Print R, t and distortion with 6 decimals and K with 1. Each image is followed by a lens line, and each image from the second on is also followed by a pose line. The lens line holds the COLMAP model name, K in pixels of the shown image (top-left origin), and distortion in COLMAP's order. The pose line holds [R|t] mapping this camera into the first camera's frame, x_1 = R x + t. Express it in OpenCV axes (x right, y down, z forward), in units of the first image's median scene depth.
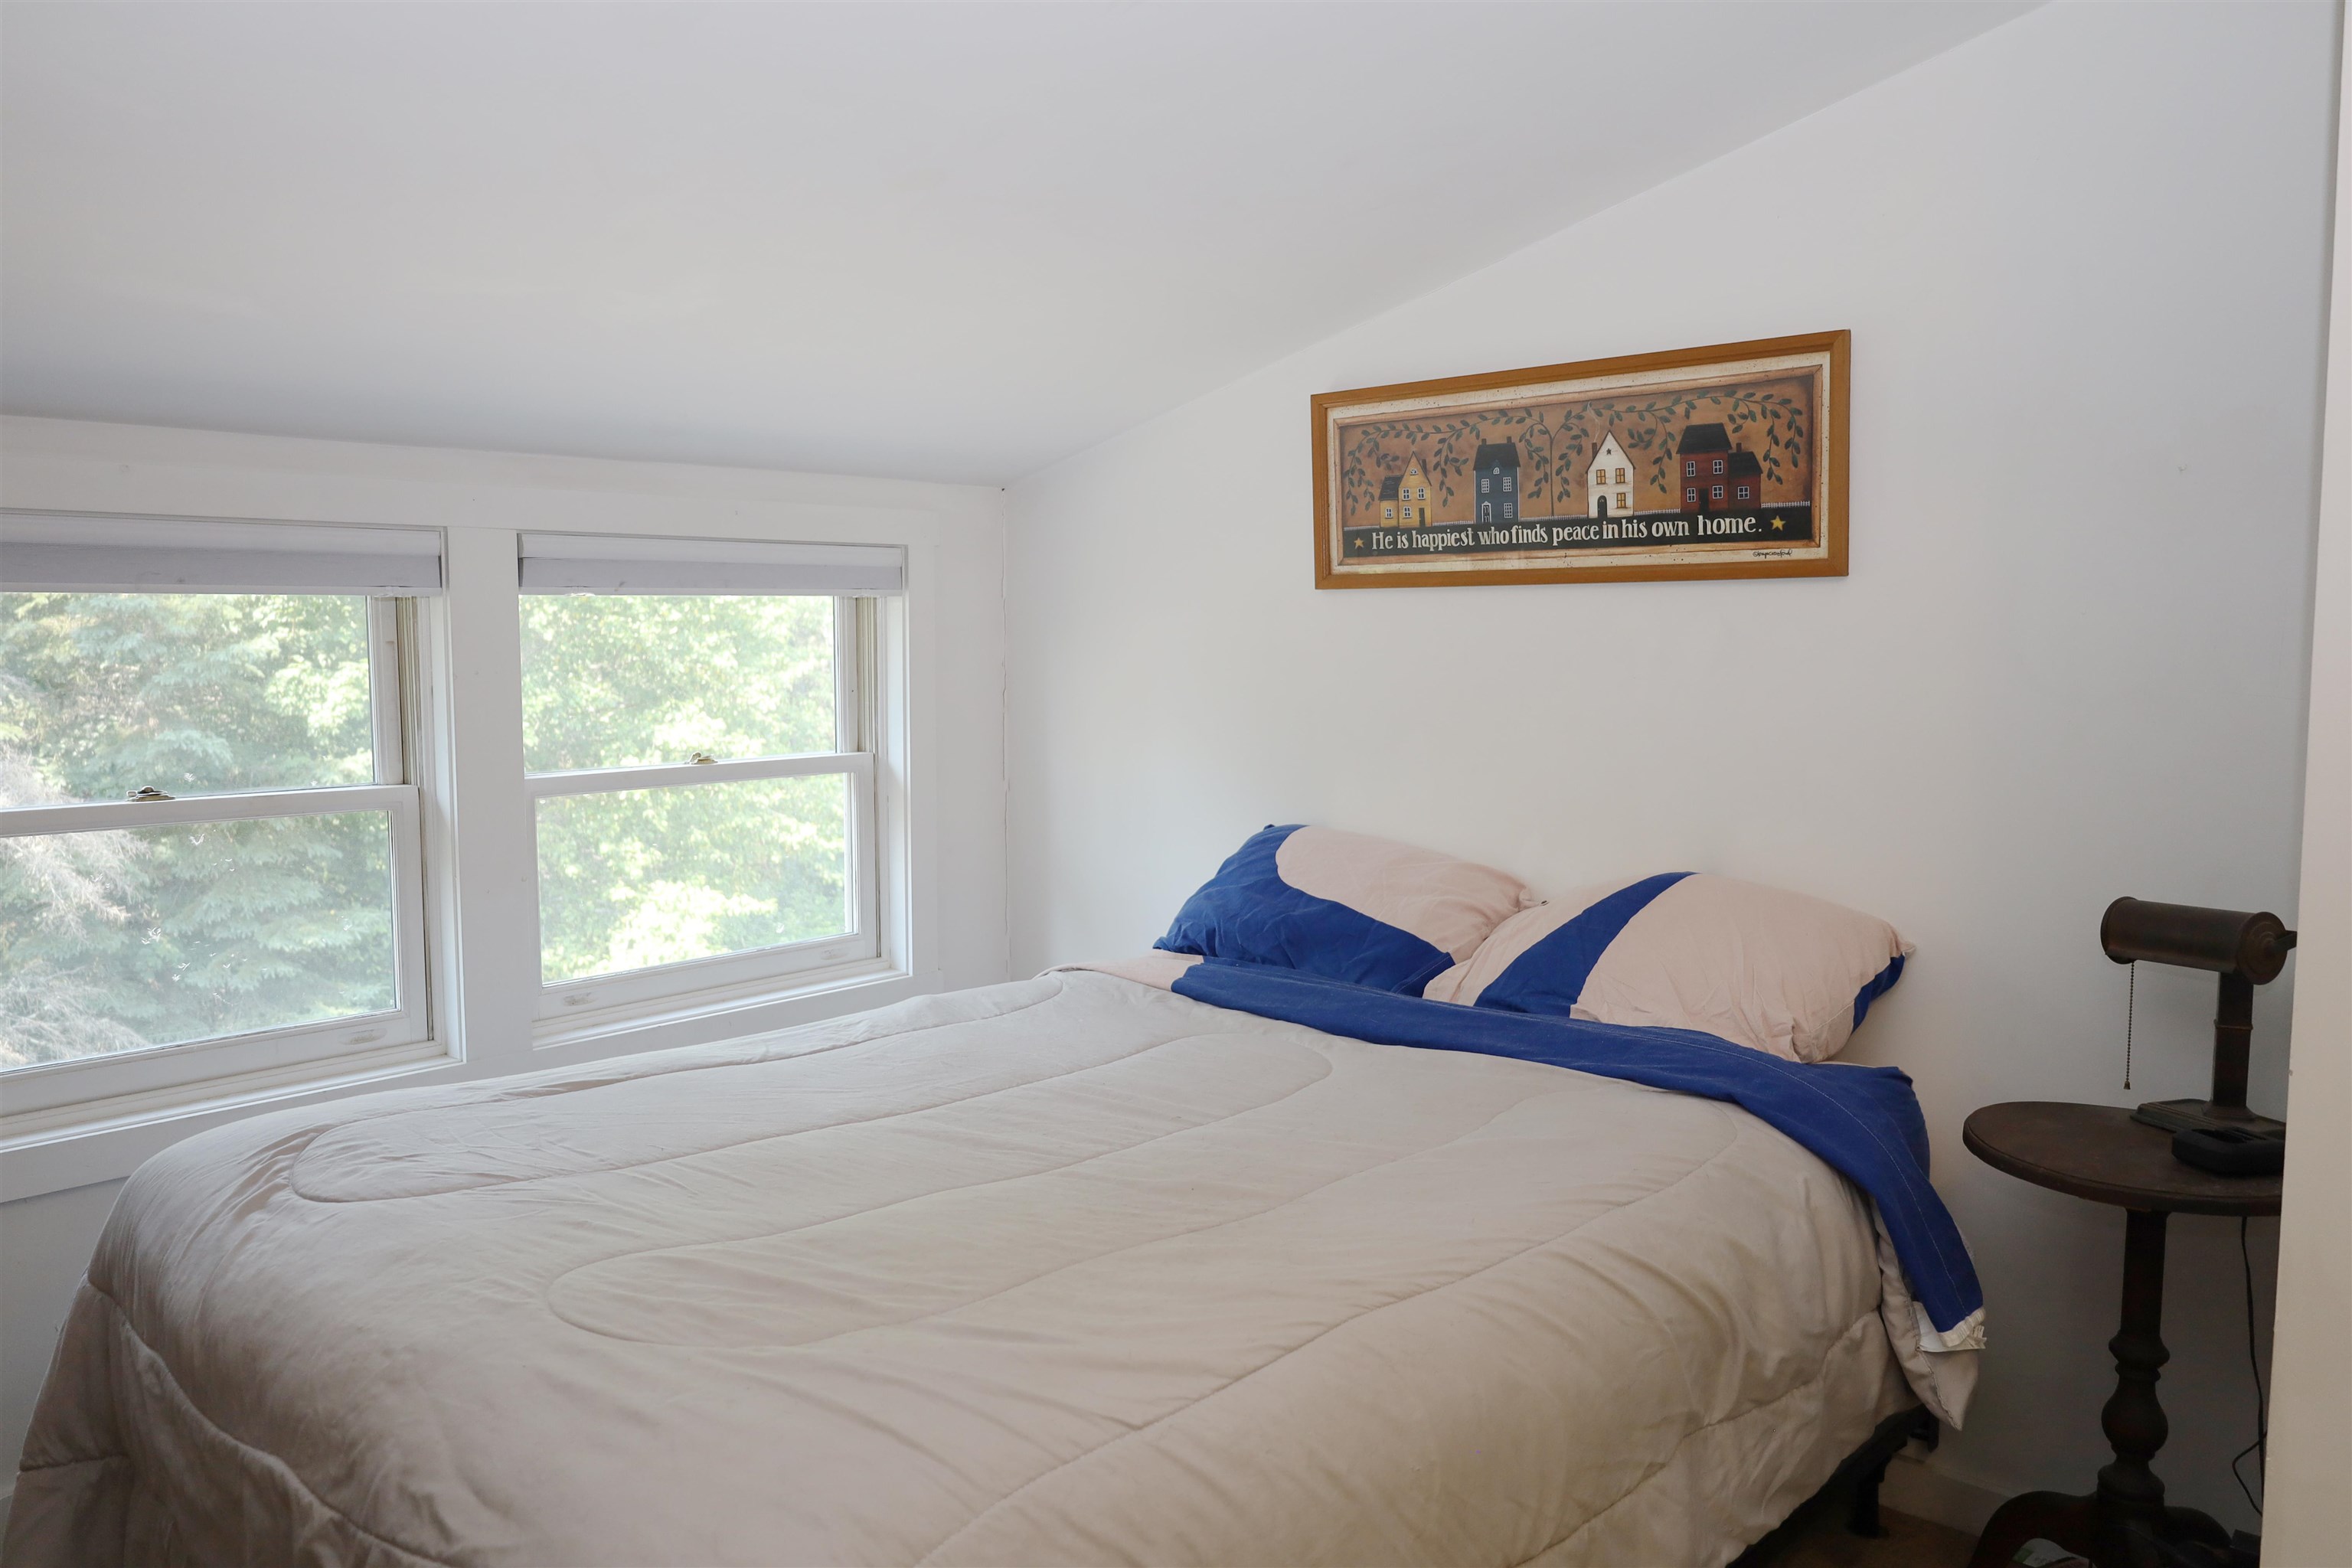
lens RADIAL K [[1665.6, 0, 1176.0], [0, 1665.6, 784.0], [0, 0, 1]] dist [-0.004890, -0.001660]
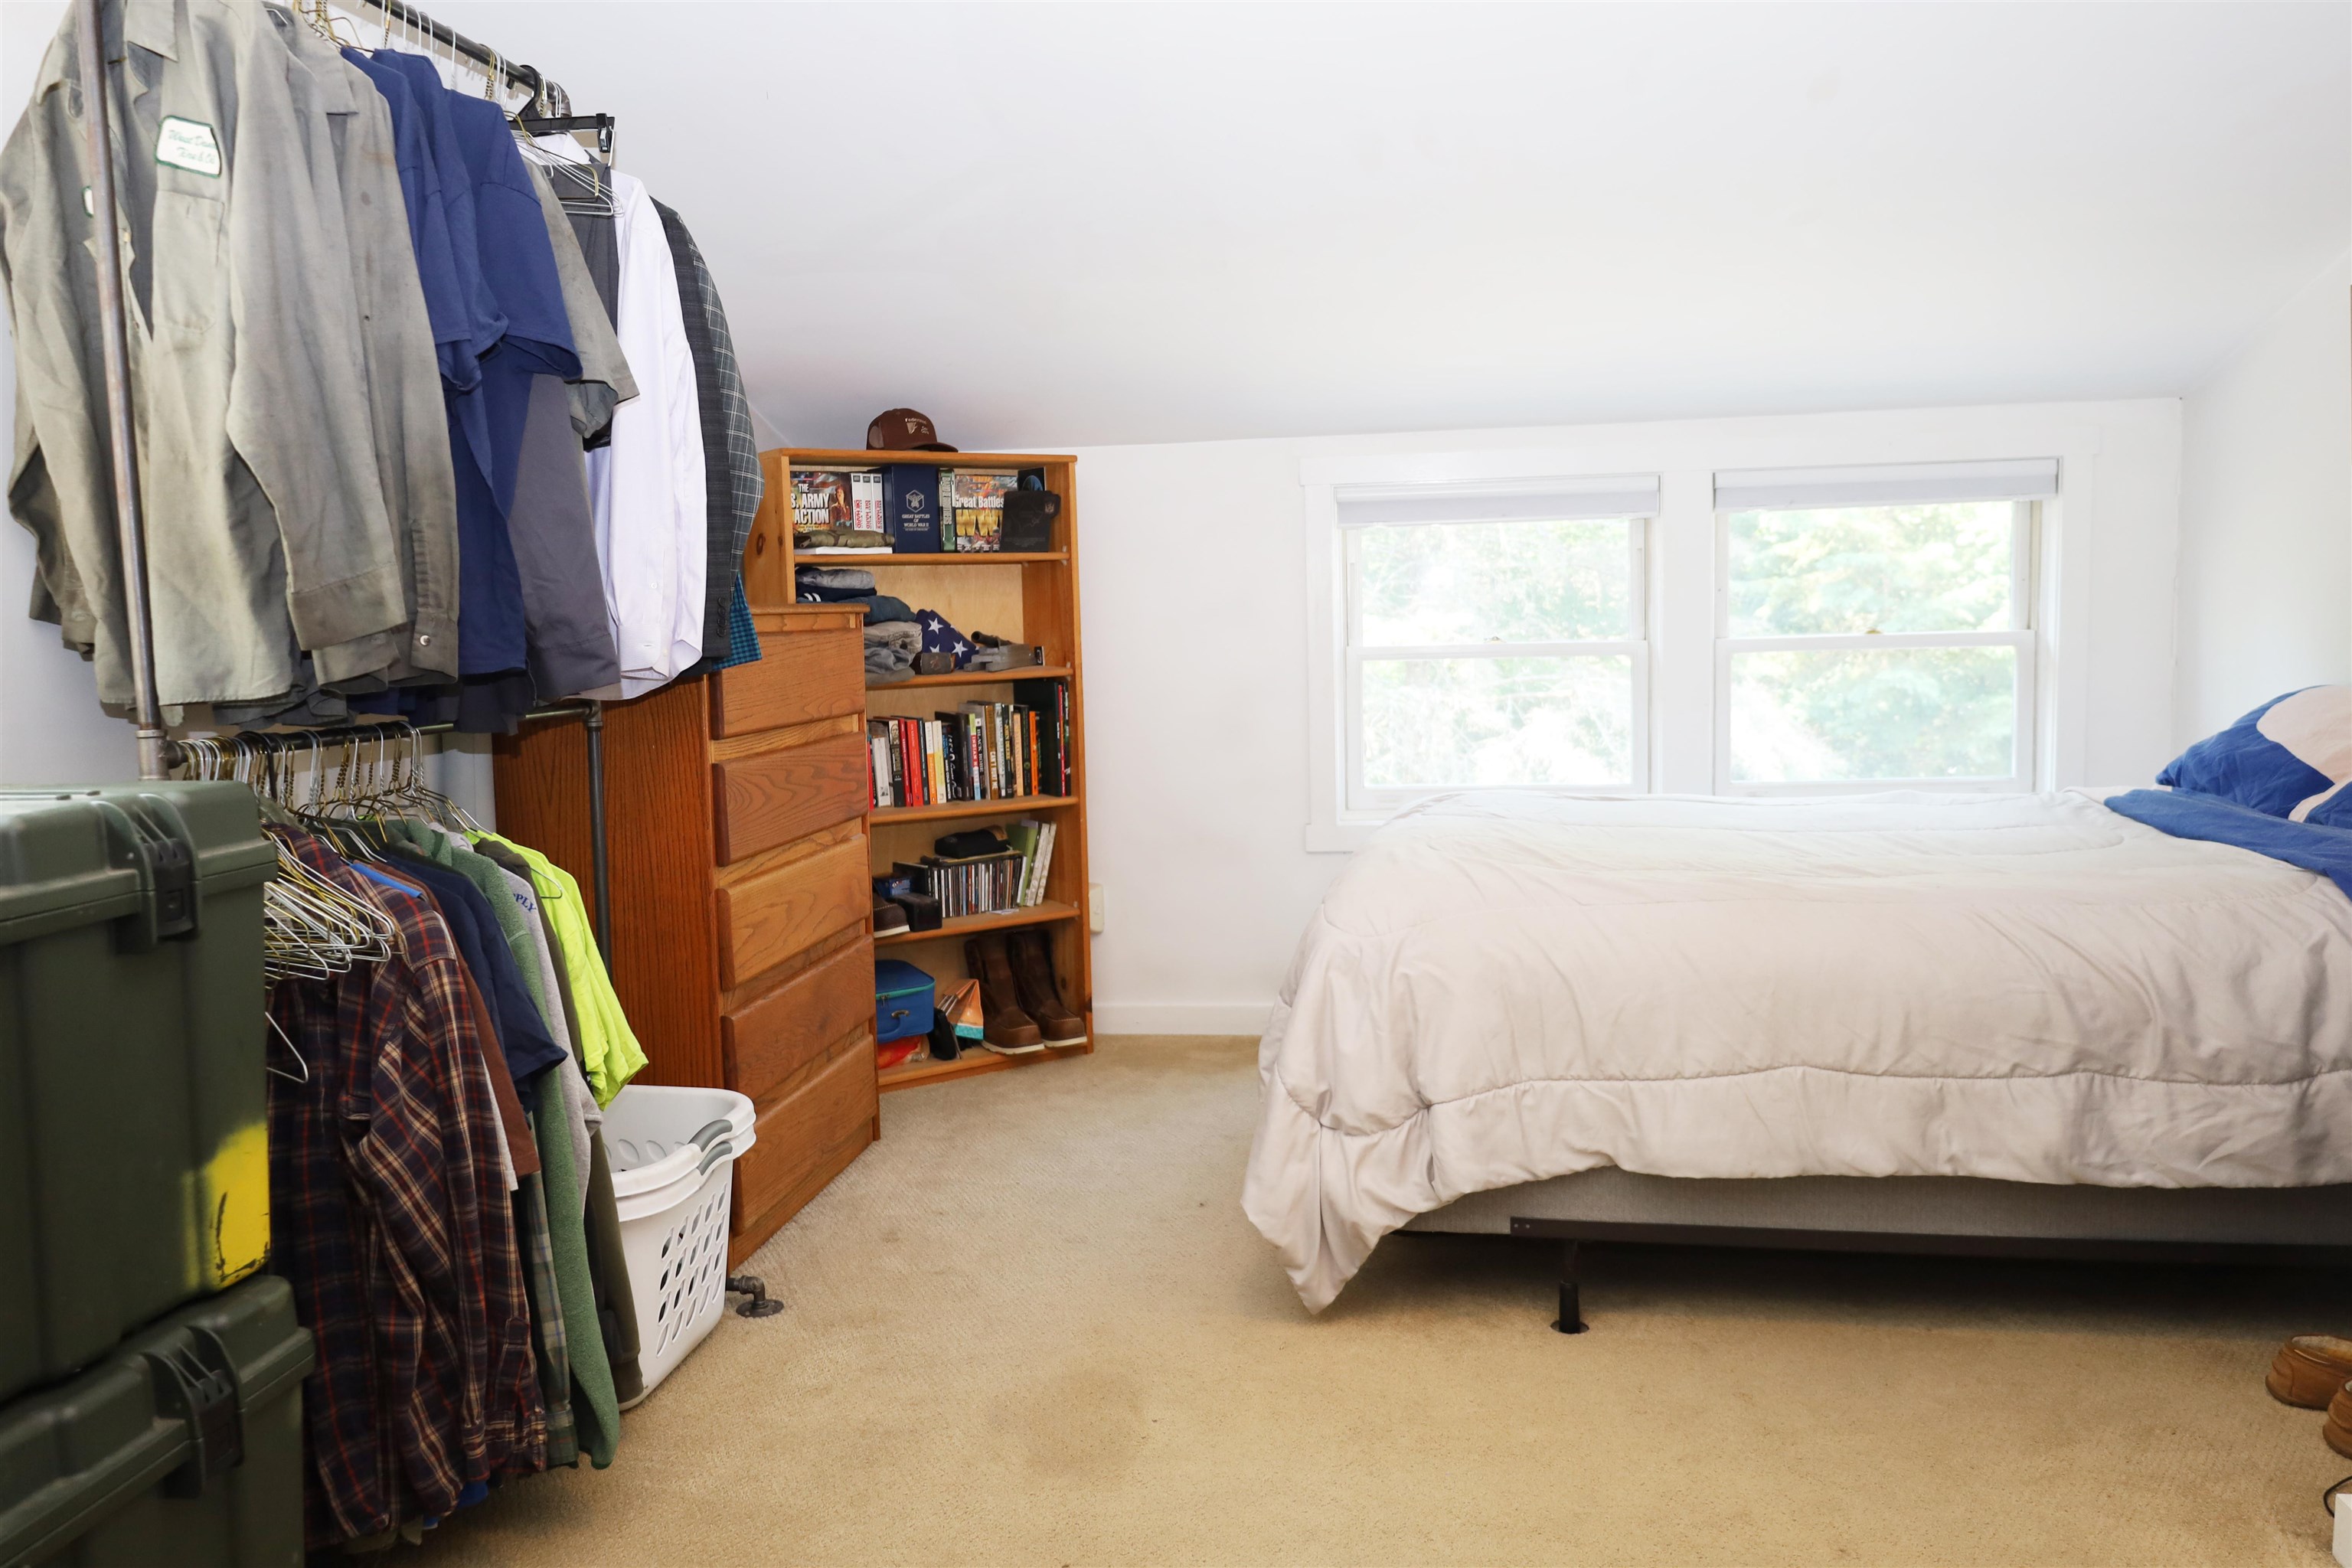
lens RADIAL K [[1665.6, 0, 1176.0], [0, 1665.6, 784.0], [0, 0, 1]] dist [-0.004890, -0.001660]
pose [[0.551254, 0.067813, -0.831577, 0.527747], [-0.045722, 0.997649, 0.051046, 0.065220], [0.833084, 0.009882, 0.553059, -0.191969]]
